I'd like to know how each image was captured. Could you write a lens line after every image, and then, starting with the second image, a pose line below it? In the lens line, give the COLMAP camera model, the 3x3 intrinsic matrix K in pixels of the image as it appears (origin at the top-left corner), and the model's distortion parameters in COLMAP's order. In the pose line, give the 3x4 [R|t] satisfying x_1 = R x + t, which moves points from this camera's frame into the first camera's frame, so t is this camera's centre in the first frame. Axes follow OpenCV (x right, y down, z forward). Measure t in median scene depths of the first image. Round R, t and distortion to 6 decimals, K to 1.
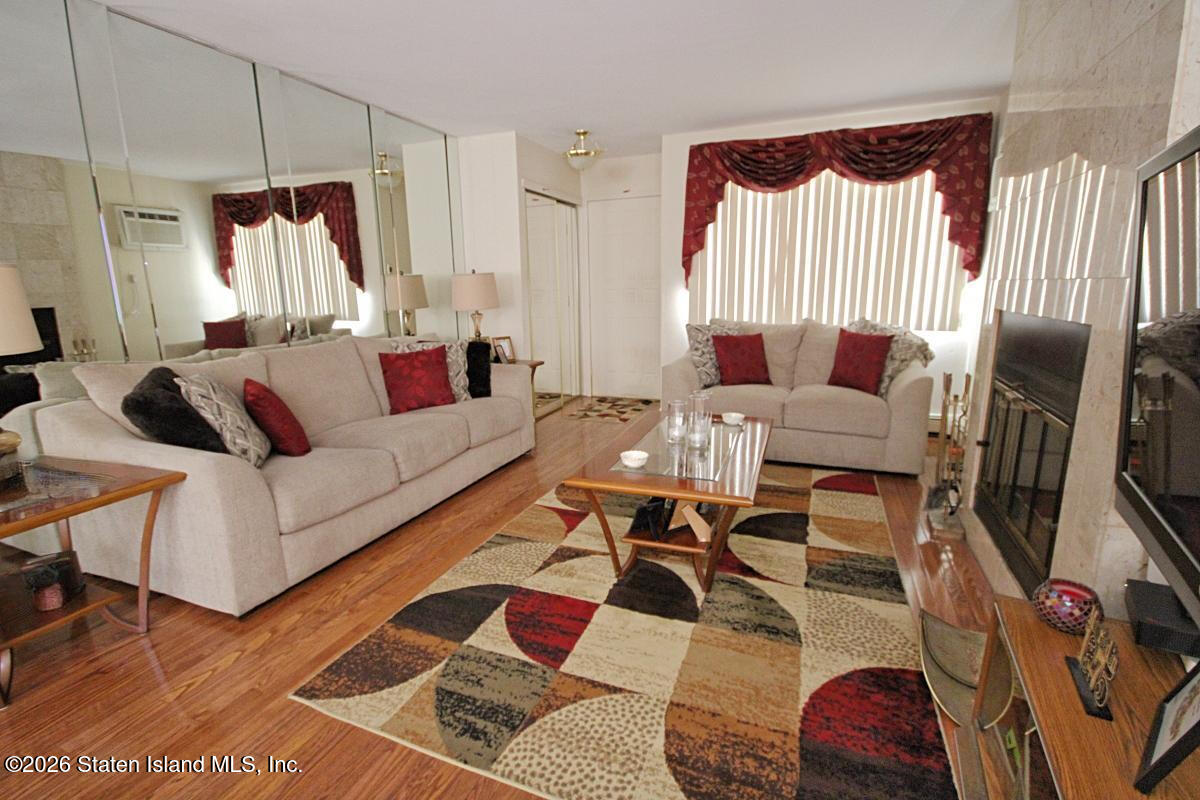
lens RADIAL K [[563.6, 0, 596.5], [0, 563.6, 401.0], [0, 0, 1]] dist [0.002792, -0.001046]
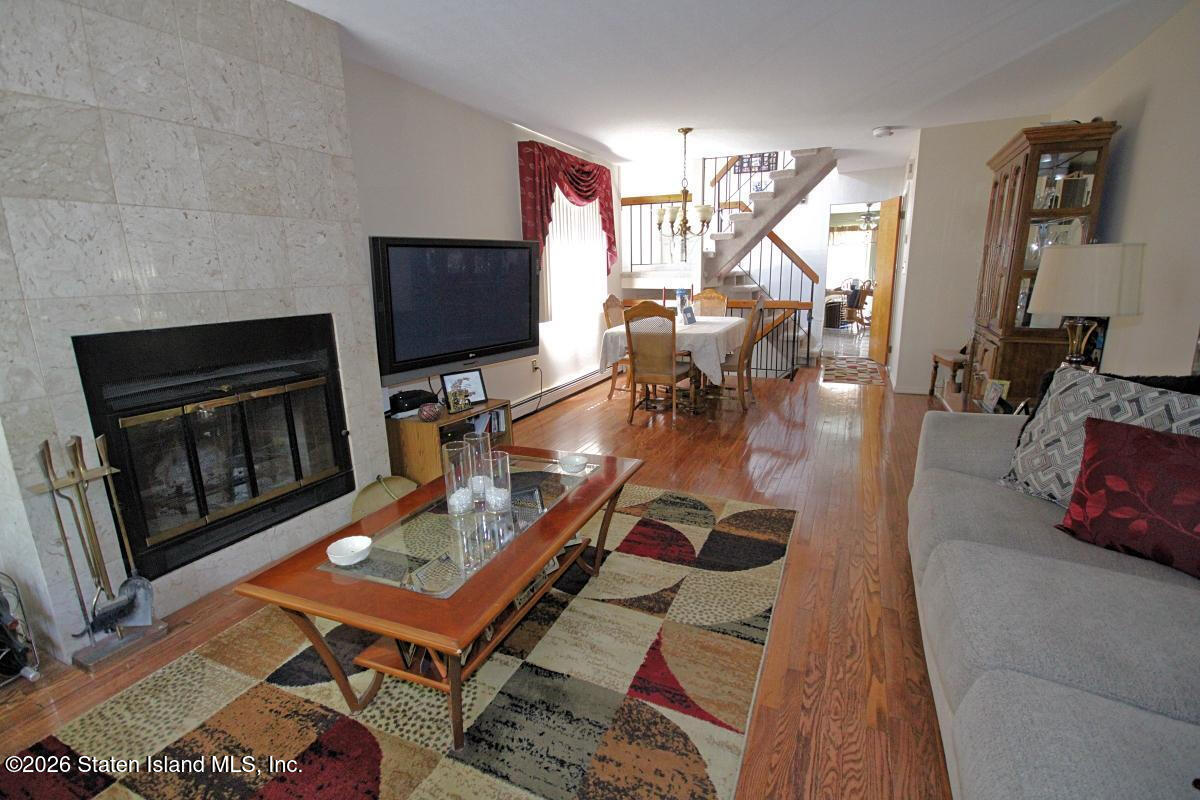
lens RADIAL K [[563.6, 0, 605.8], [0, 563.6, 400.8], [0, 0, 1]] dist [0.002792, -0.001046]
pose [[-0.998914, 0.031259, 0.034555, -0.019416], [0.042869, 0.907122, 0.418678, -0.325694], [-0.018258, 0.419705, -0.907477, 1.500745]]
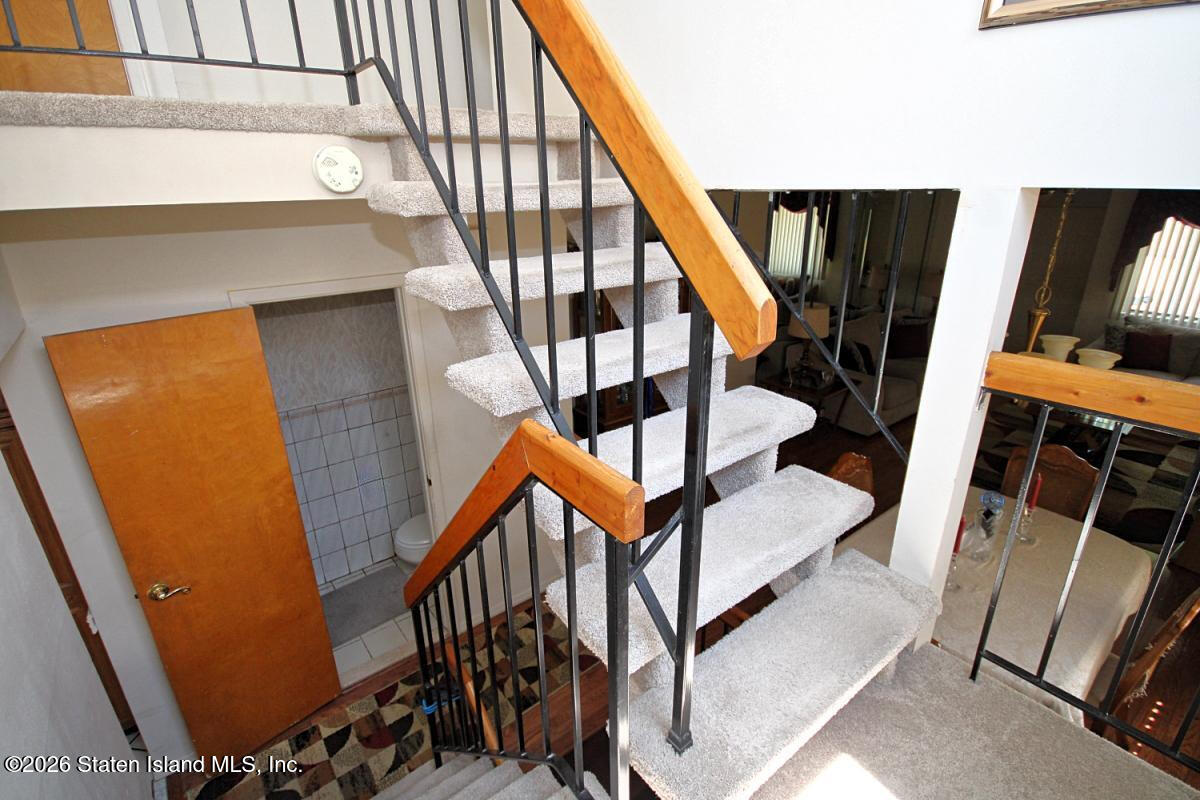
lens RADIAL K [[563.6, 0, 603.3], [0, 563.6, 394.7], [0, 0, 1]] dist [0.002792, -0.001046]
pose [[0.864968, 0.180237, -0.468343, -0.376164], [-0.101606, 0.976846, 0.188277, -0.147352], [0.491434, -0.115267, 0.863253, -1.451235]]
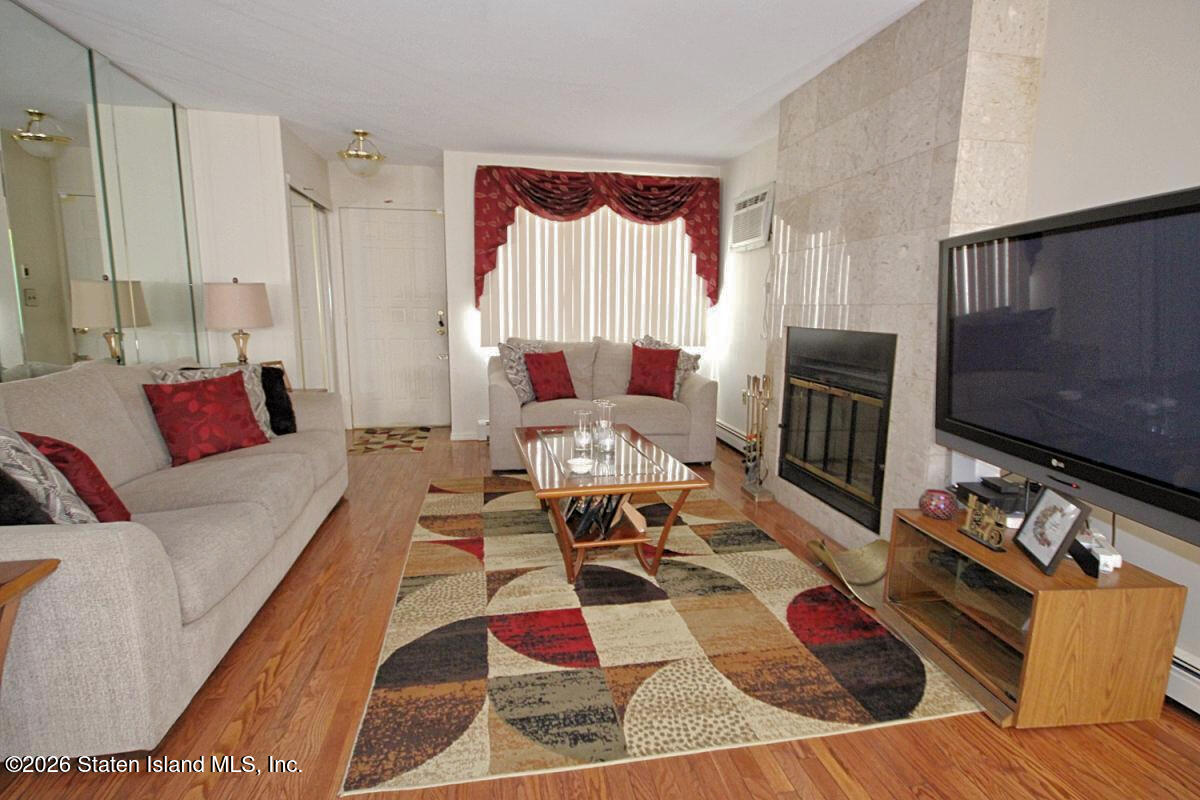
lens RADIAL K [[600.4, 0, 605.0], [0, 600.4, 401.5], [0, 0, 1]] dist [-0.000516, -0.002921]
pose [[0.835938, -0.062903, 0.545208, -0.408418], [0.089291, 0.995762, -0.022019, 0.010378], [-0.541512, 0.067089, 0.838012, 0.024663]]
